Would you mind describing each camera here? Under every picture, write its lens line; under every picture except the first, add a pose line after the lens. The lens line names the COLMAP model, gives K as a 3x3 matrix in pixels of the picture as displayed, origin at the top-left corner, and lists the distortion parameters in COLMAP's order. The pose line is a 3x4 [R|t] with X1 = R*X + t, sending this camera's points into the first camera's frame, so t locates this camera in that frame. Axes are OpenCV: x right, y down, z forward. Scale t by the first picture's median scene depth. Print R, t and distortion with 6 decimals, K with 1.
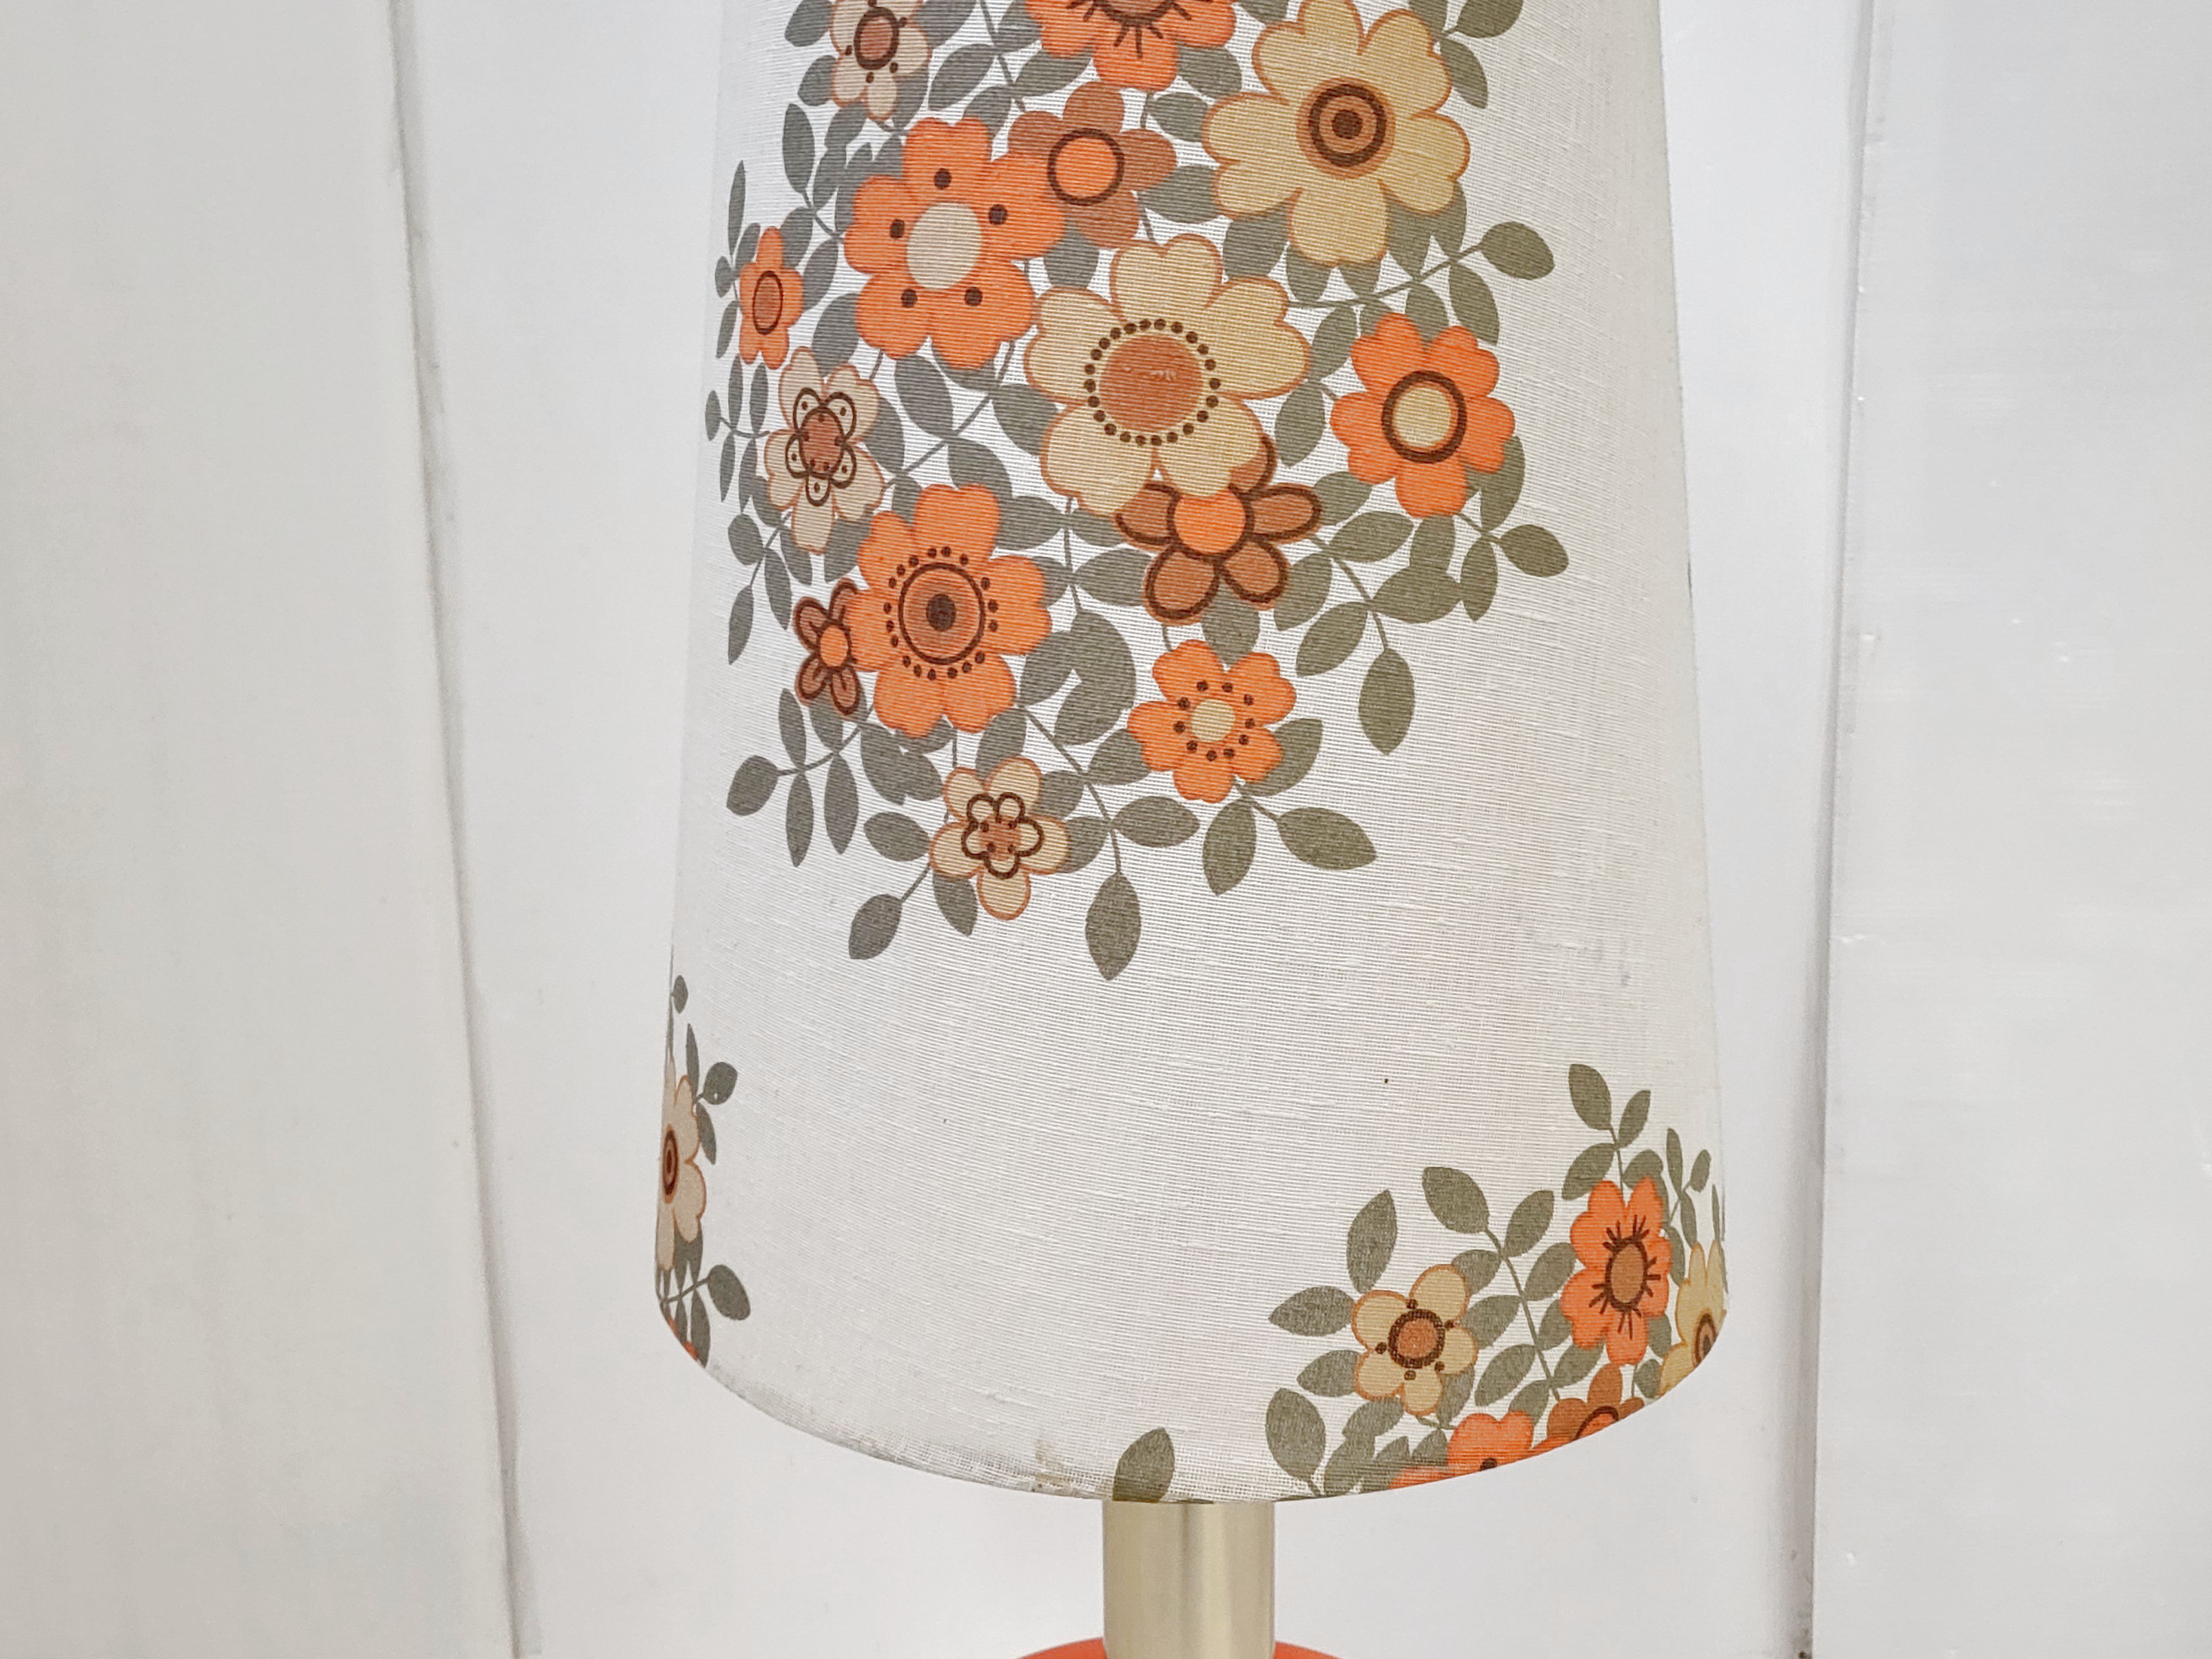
lens RADIAL K [[2333.0, 0, 1172.7], [0, 2333.0, 802.5], [0, 0, 1]] dist [0.110950, -0.831904]
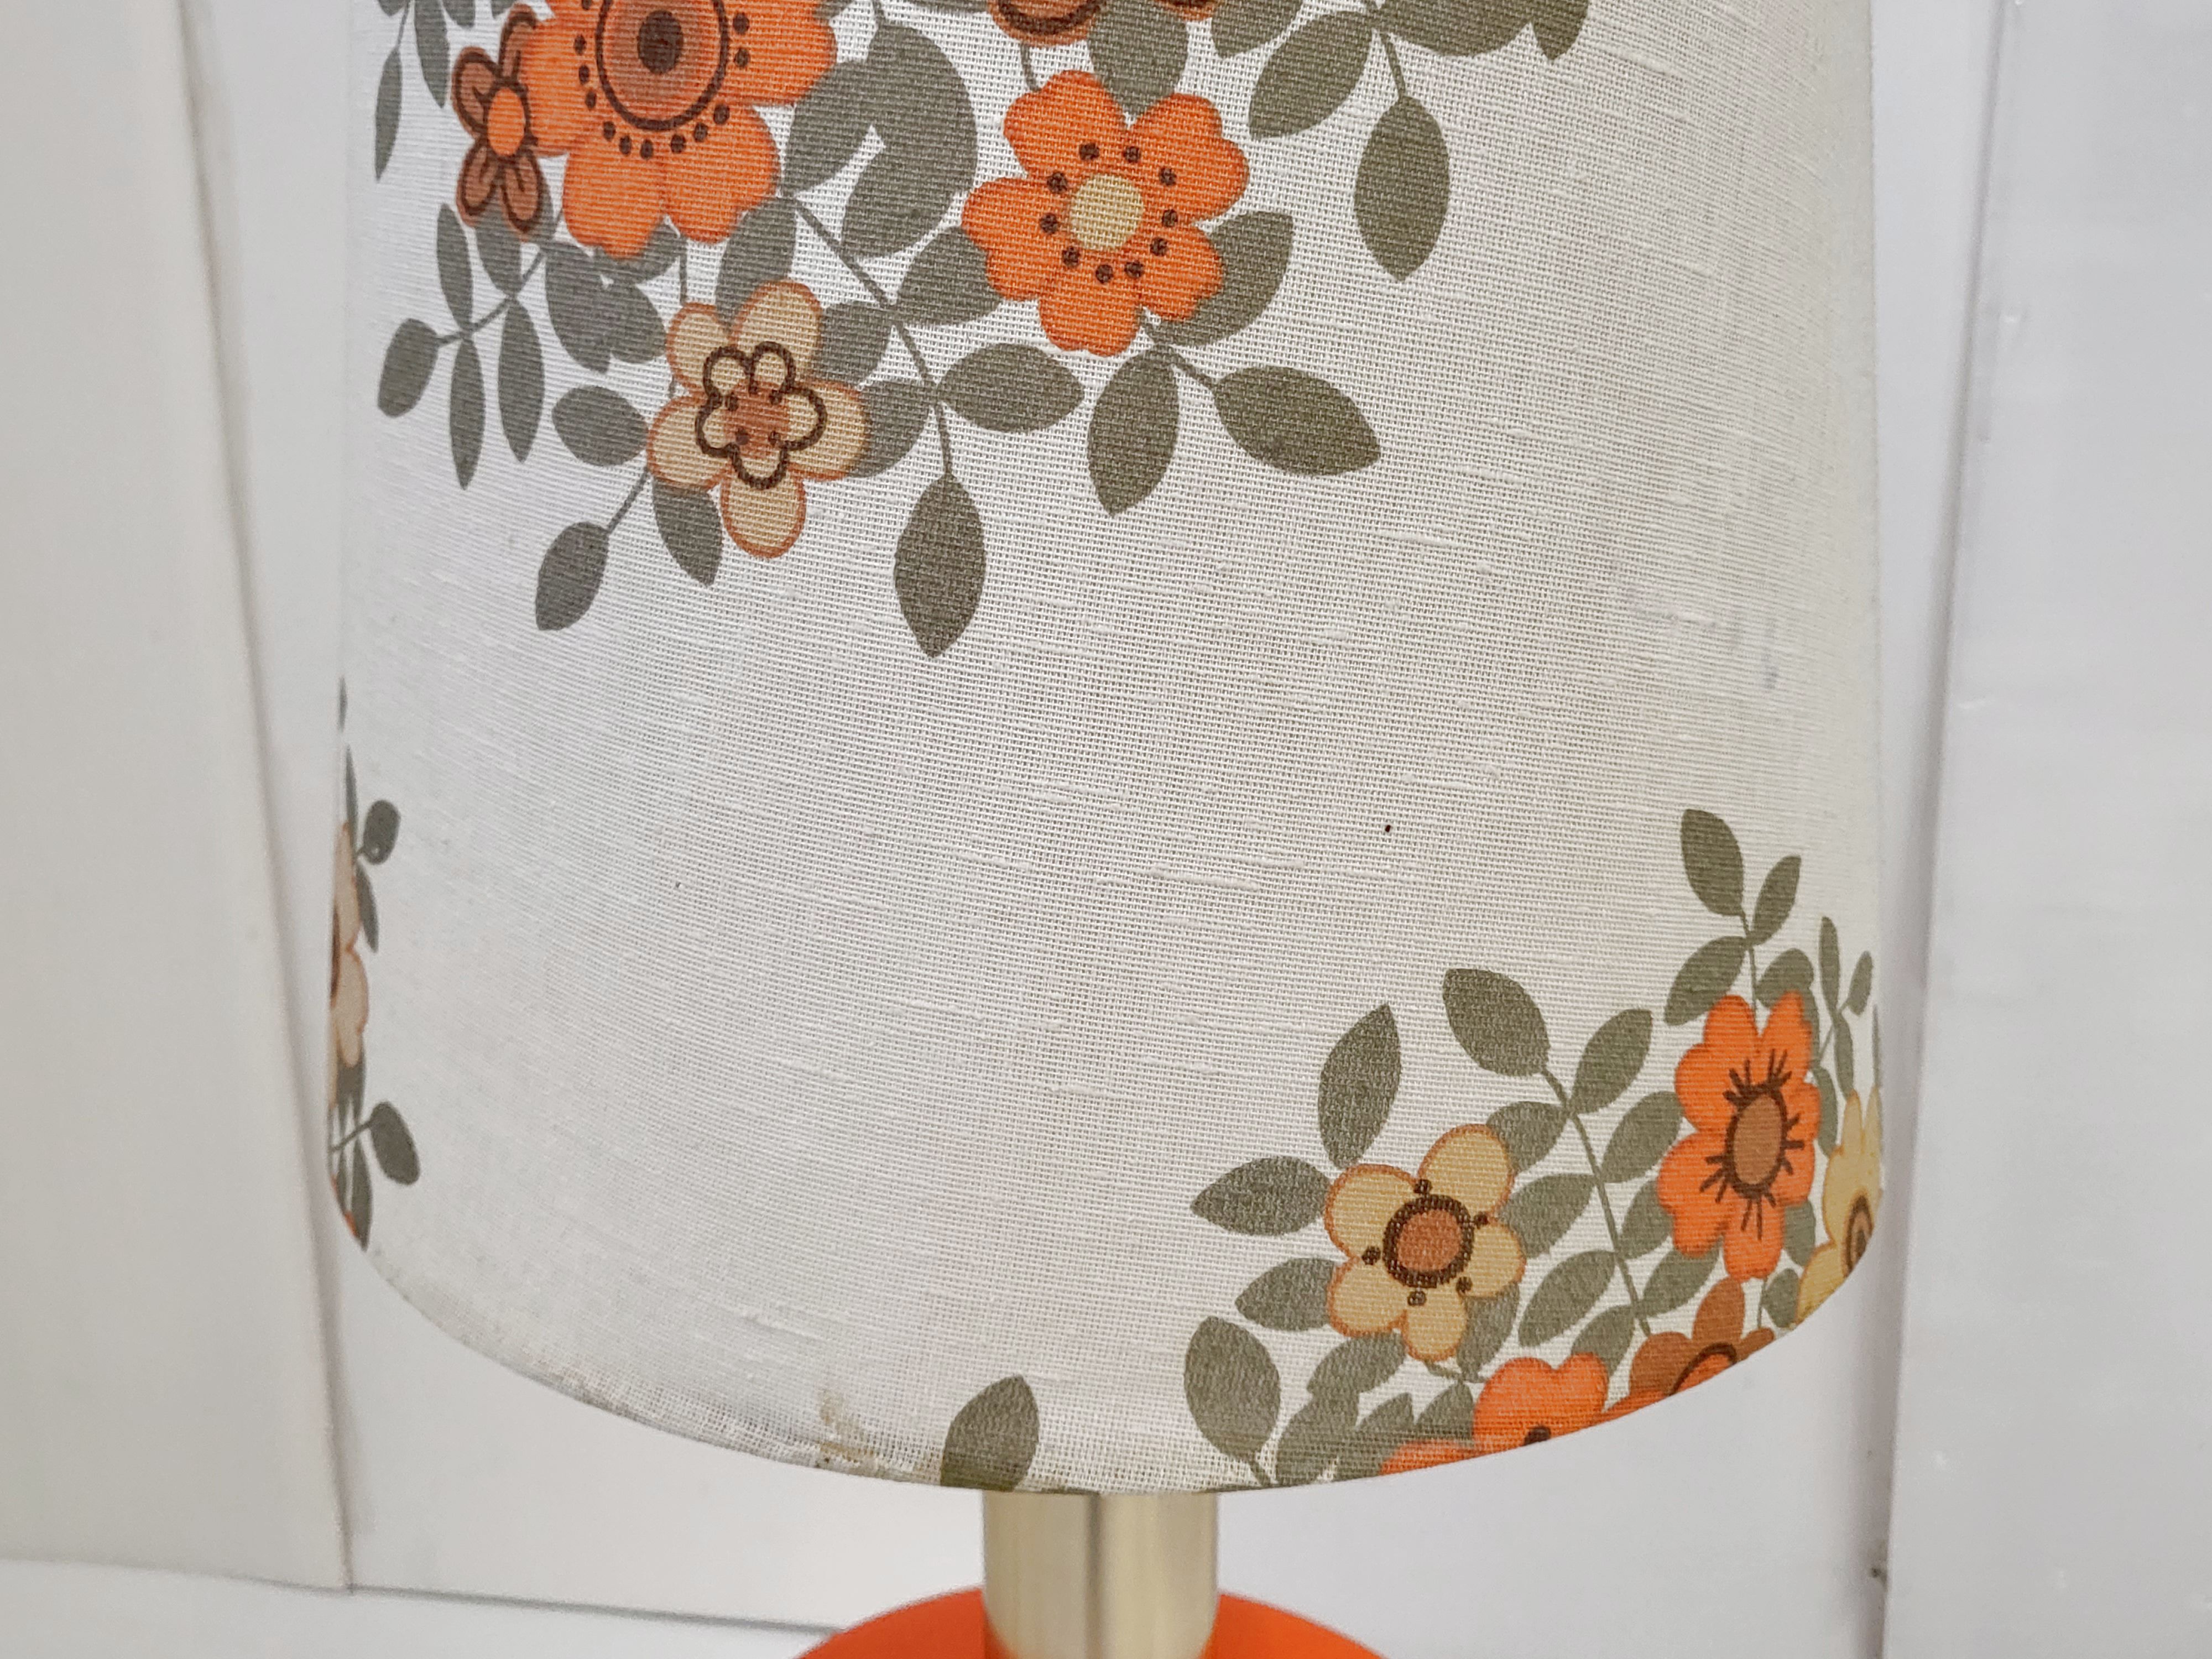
lens RADIAL K [[2443.1, 0, 1110.6], [0, 2443.1, 792.6], [0, 0, 1]] dist [-0.005704, -0.037173]
pose [[0.999704, 0.012471, -0.020895, 0.031615], [-0.010825, 0.996962, 0.077132, 0.060593], [0.021794, -0.076883, 0.996802, 0.359507]]
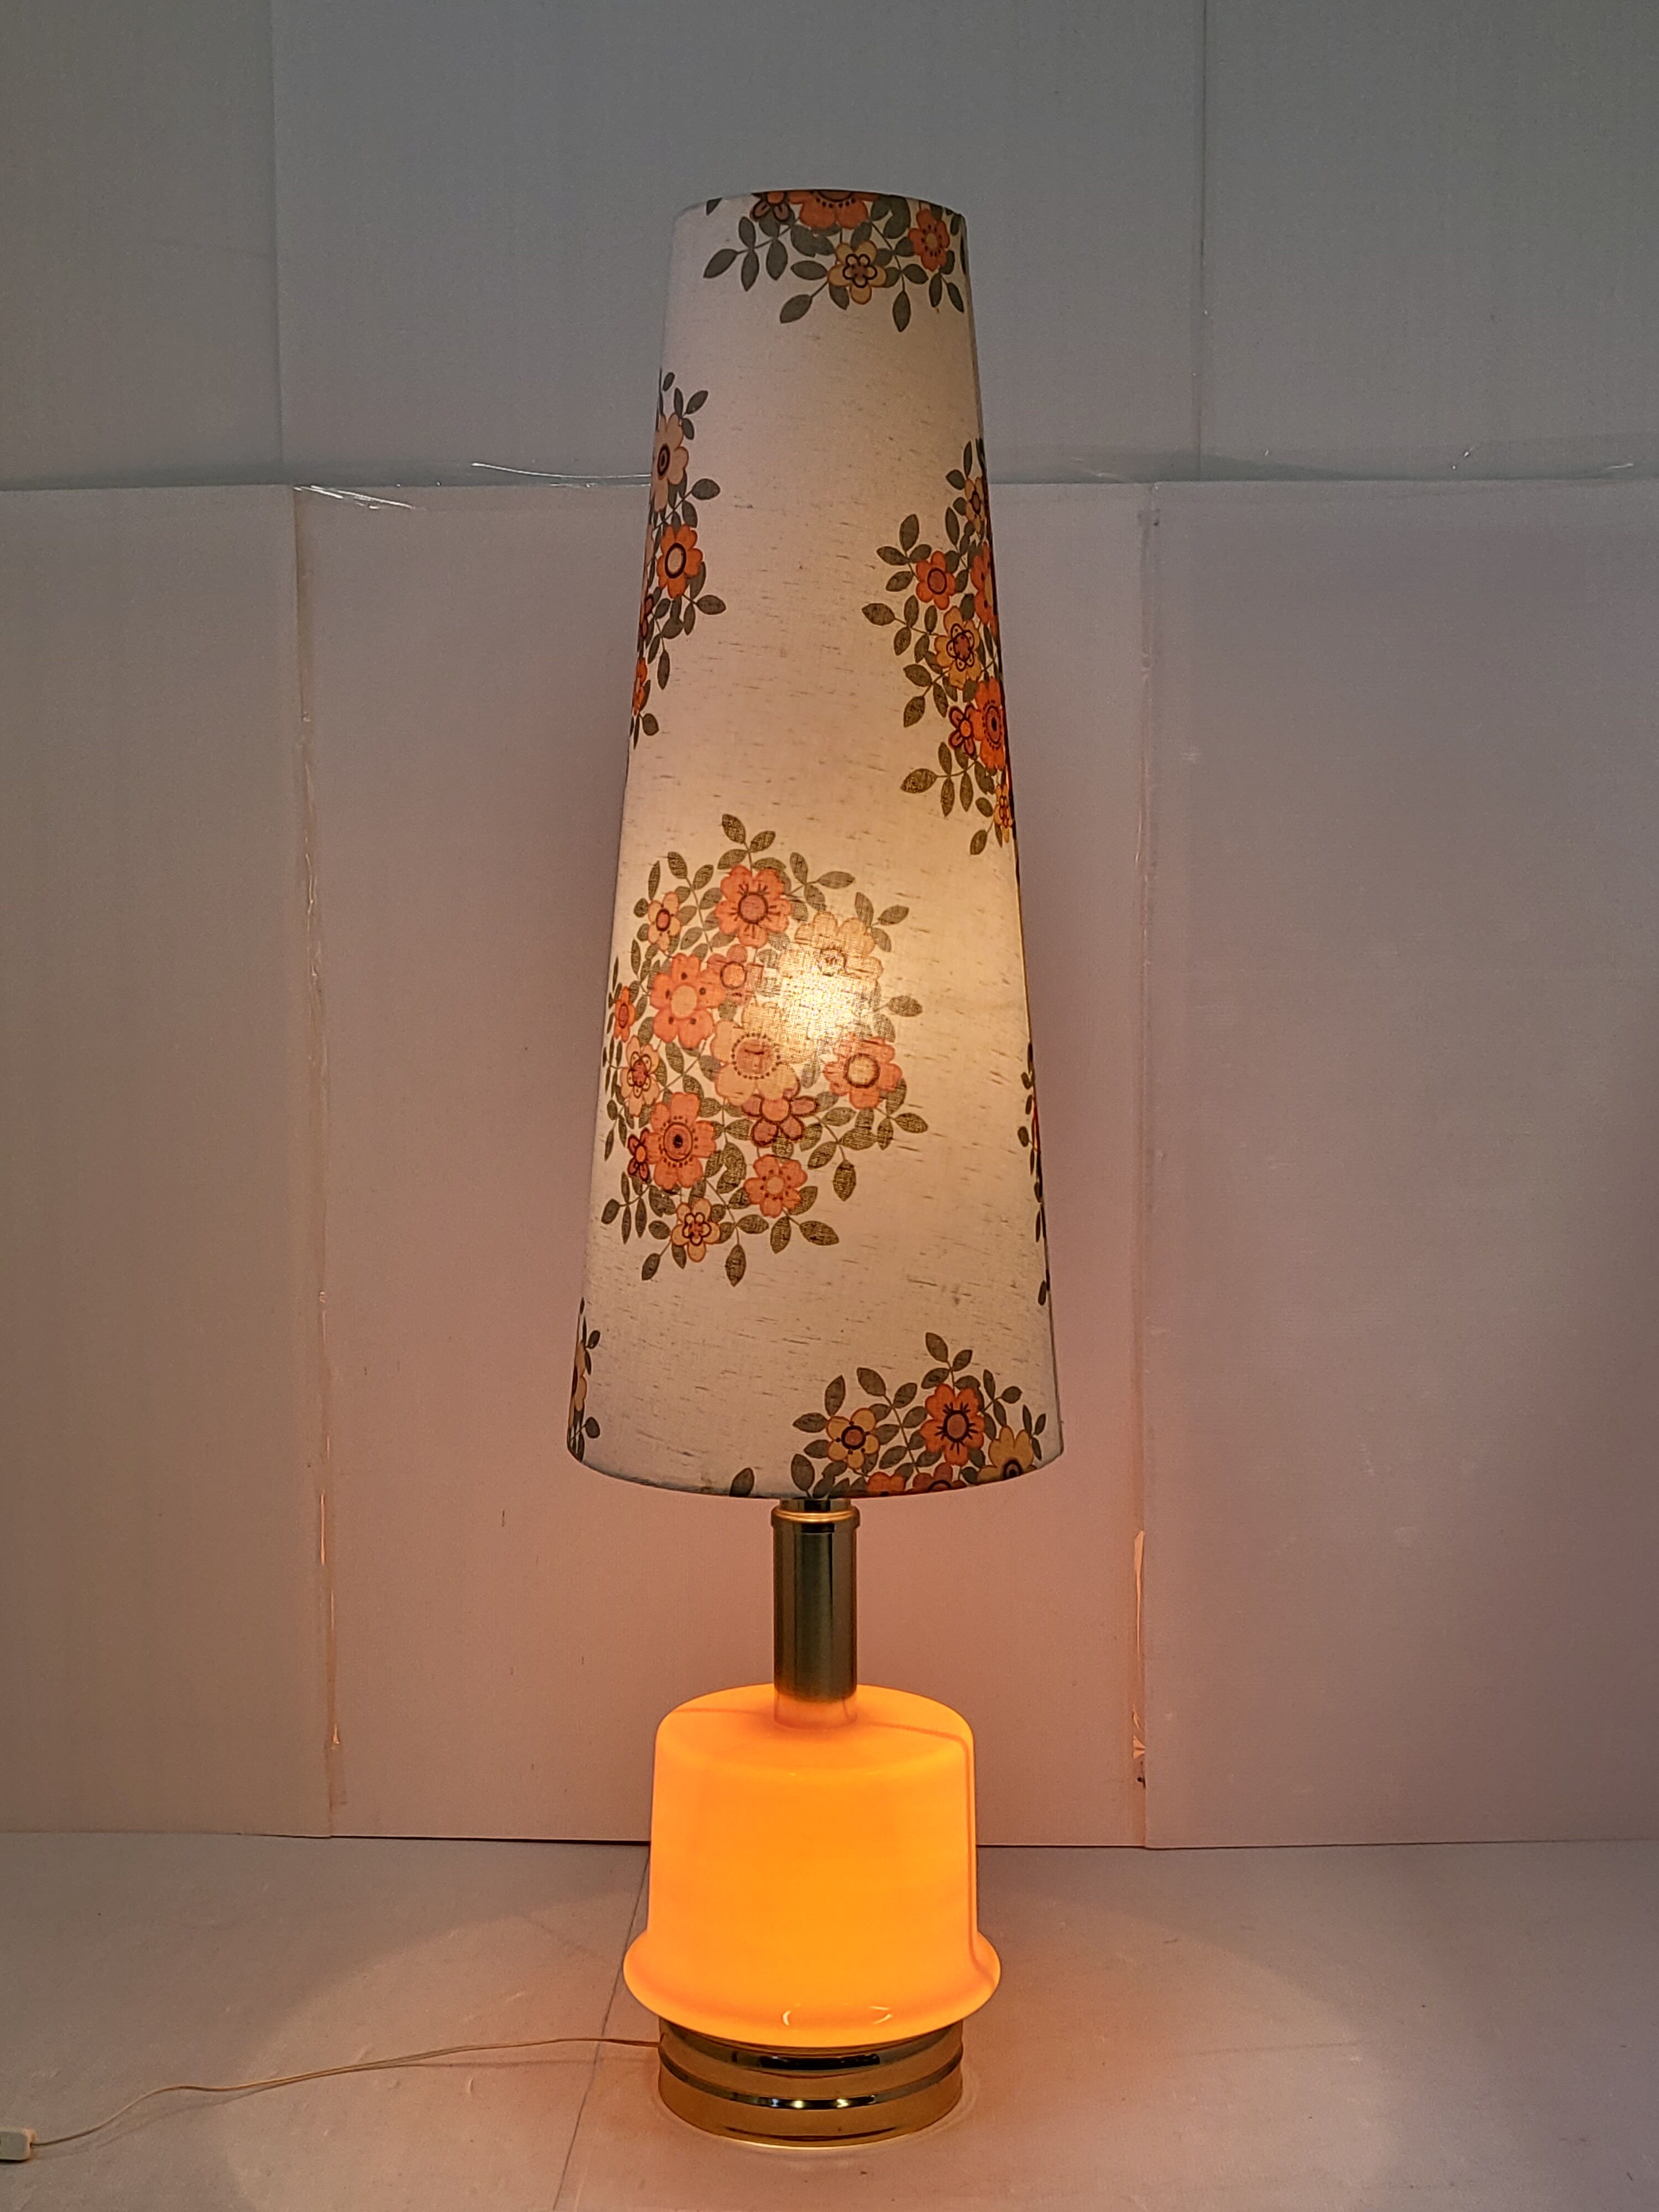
lens RADIAL K [[2443.1, 0, 903.6], [0, 2443.1, 1107.4], [0, 0, 1]] dist [-0.005704, -0.037173]
pose [[0.990329, 0.023815, -0.136681, 0.504378], [-0.037459, 0.994467, -0.098139, 0.133499], [0.133588, 0.102310, 0.985742, -1.588954]]
